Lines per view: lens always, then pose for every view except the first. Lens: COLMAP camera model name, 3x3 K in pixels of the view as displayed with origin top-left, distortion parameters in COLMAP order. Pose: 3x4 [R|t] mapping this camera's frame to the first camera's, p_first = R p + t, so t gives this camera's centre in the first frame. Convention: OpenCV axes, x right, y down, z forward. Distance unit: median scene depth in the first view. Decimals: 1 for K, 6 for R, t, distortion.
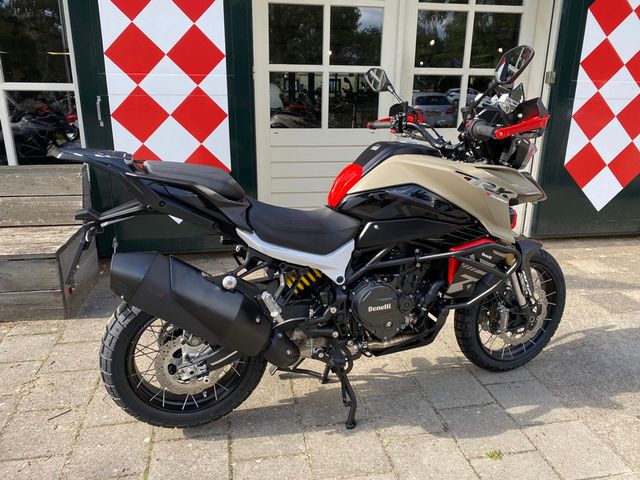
lens RADIAL K [[487.2, 0, 316.0], [0, 487.2, 242.7], [0, 0, 1]] dist [0.035385, -0.043572]
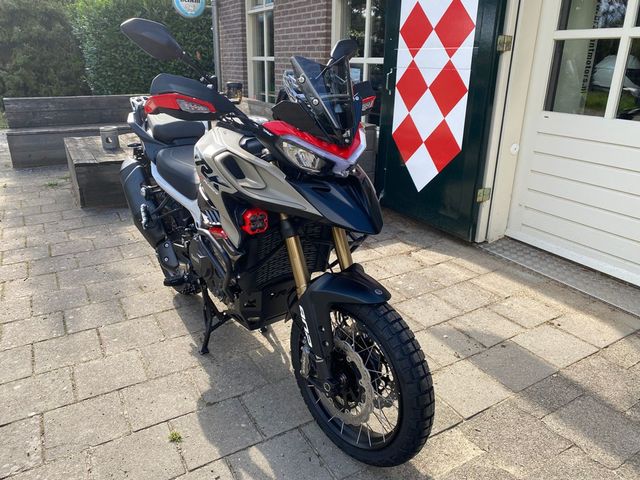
lens RADIAL K [[487.2, 0, 316.6], [0, 487.2, 235.5], [0, 0, 1]] dist [0.035385, -0.043572]
pose [[0.316833, 0.317055, -0.893920, 1.208558], [-0.283370, 0.931072, 0.229797, -0.255054], [0.905162, 0.180502, 0.384838, 0.802223]]
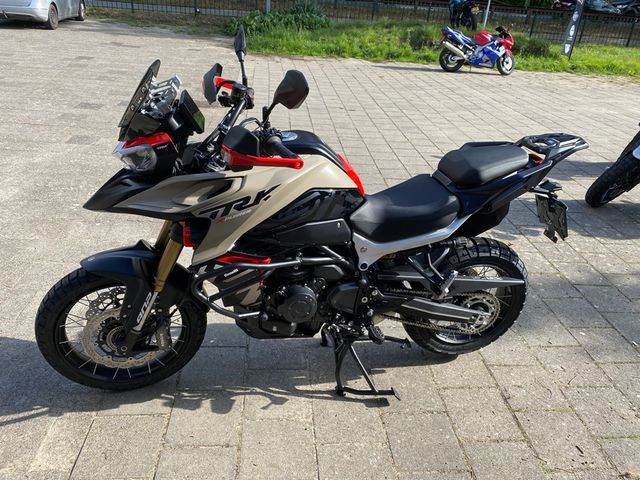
lens RADIAL K [[487.2, 0, 321.8], [0, 487.2, 240.9], [0, 0, 1]] dist [0.035385, -0.043572]
pose [[-0.990916, -0.121162, 0.058356, 0.040485], [-0.045862, 0.712371, 0.700303, -0.724549], [-0.126421, 0.691265, -0.711456, 1.830356]]
